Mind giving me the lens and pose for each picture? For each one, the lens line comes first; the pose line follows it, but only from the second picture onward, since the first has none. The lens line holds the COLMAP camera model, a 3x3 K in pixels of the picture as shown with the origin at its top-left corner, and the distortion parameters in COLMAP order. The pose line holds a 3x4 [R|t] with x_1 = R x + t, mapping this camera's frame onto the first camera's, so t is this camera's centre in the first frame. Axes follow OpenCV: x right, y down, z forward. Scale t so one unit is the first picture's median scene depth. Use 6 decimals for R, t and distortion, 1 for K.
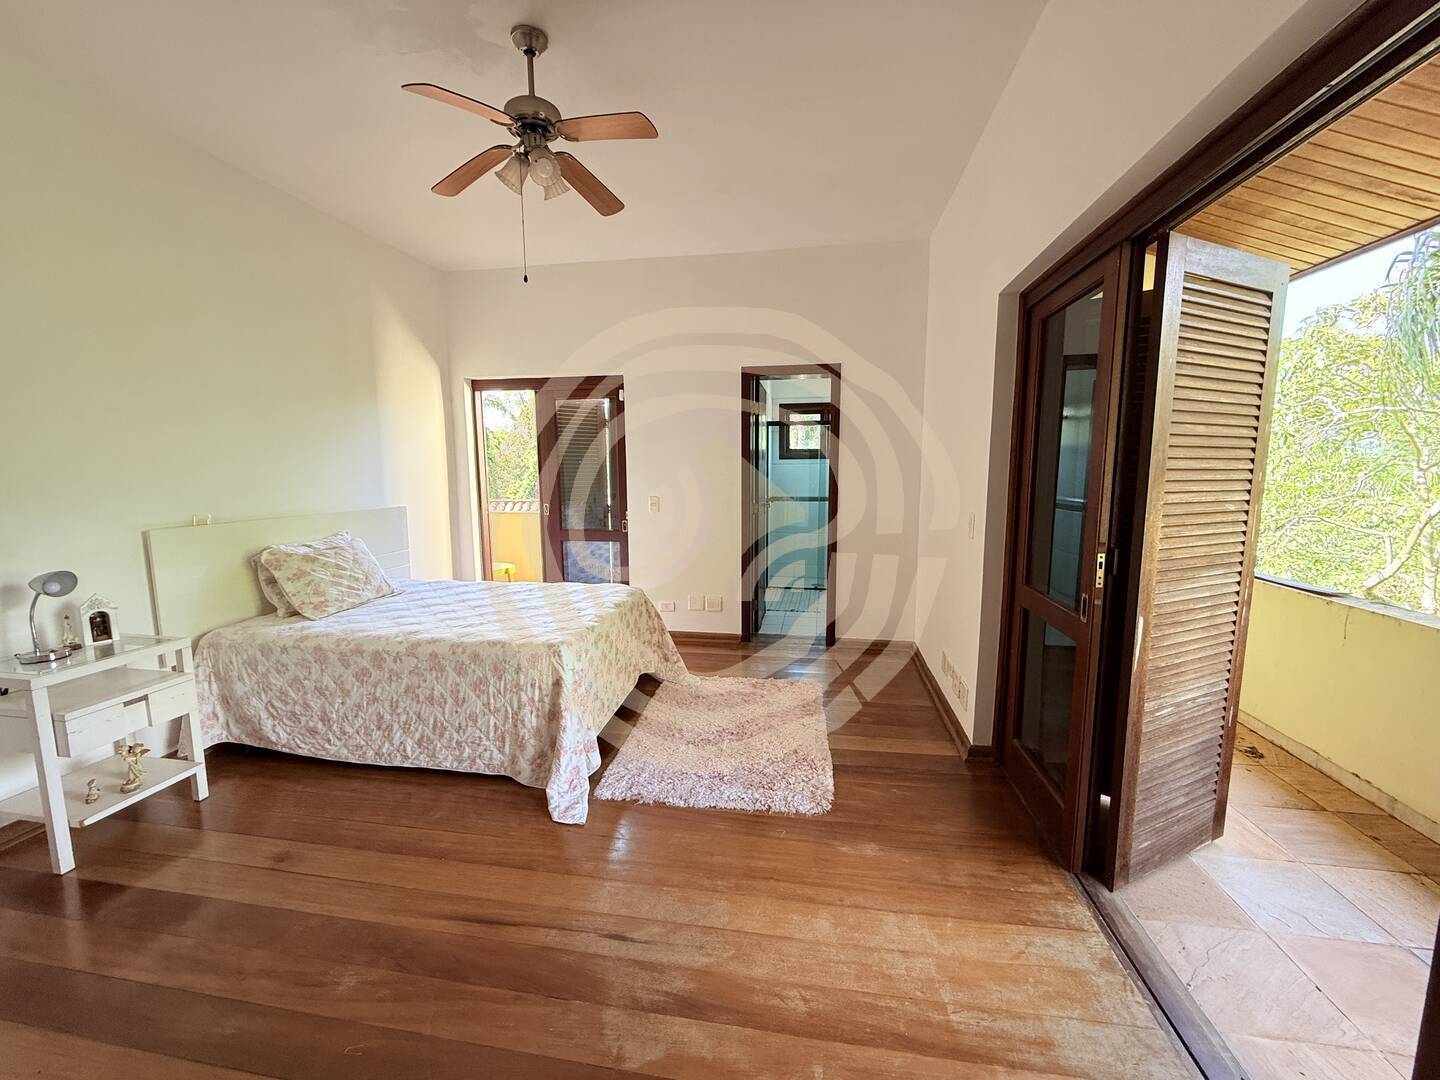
lens RADIAL K [[566.5, 0, 720.0], [0, 566.5, 540.0], [0, 0, 1]] dist [0.001174, -0.000261]
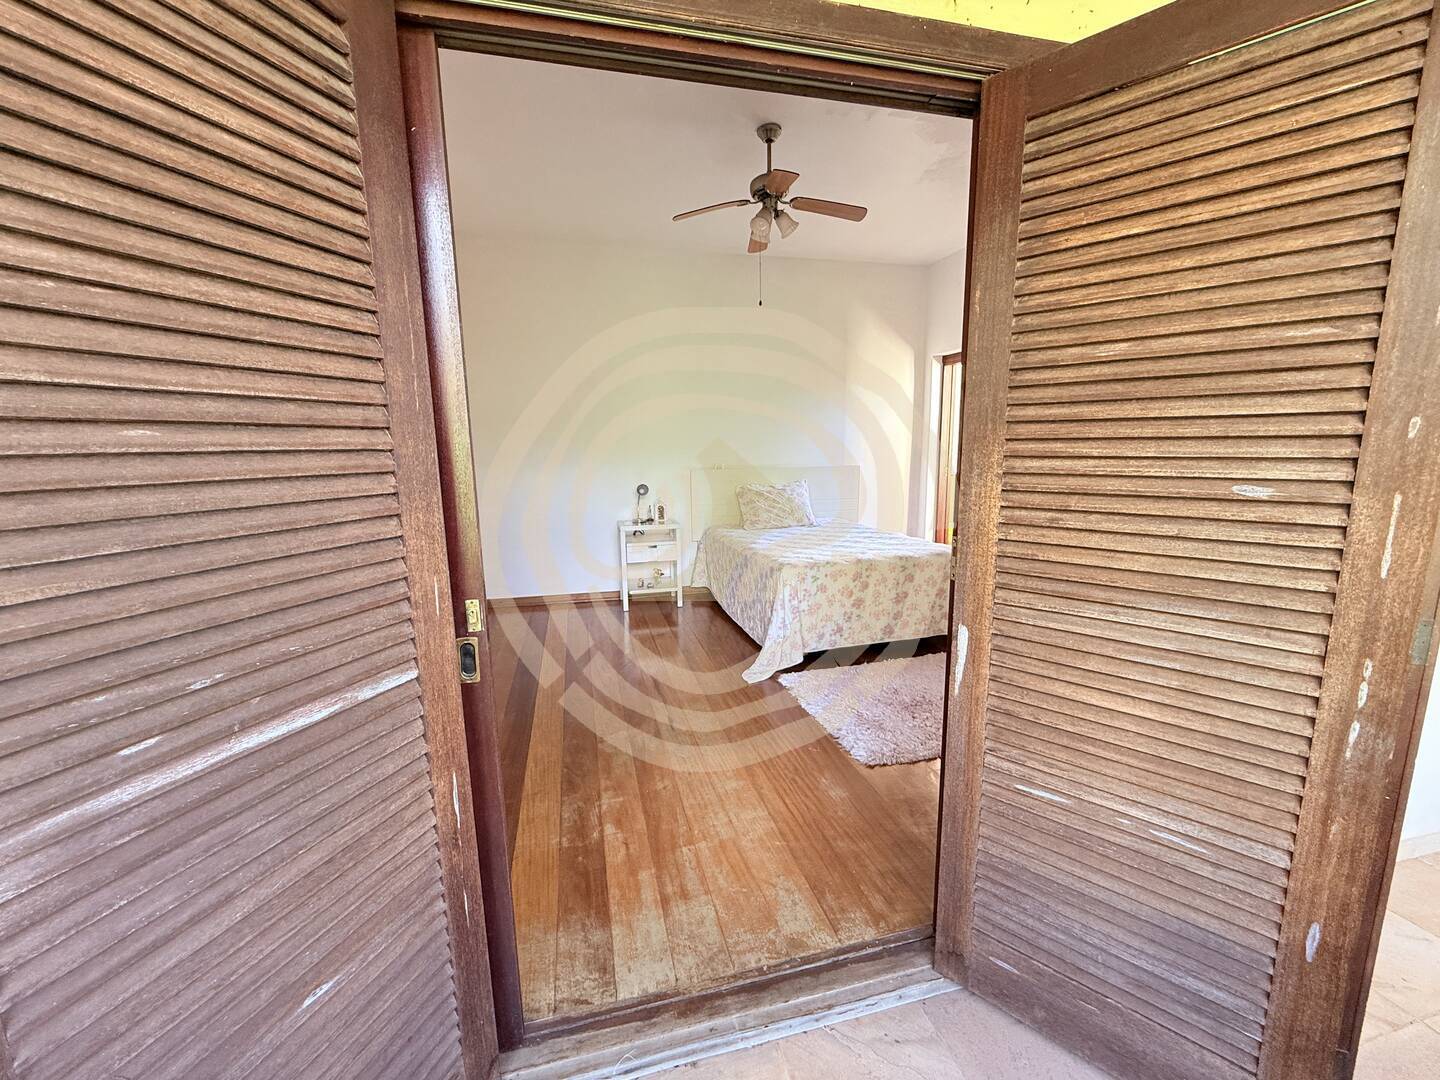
lens RADIAL K [[566.5, 0, 720.0], [0, 566.5, 540.0], [0, 0, 1]] dist [0.001174, -0.000261]
pose [[0.415441, 0.149852, -0.897192, 1.069323], [-0.099962, 0.987884, 0.118712, -0.025798], [0.904111, 0.040367, 0.425387, 0.338929]]
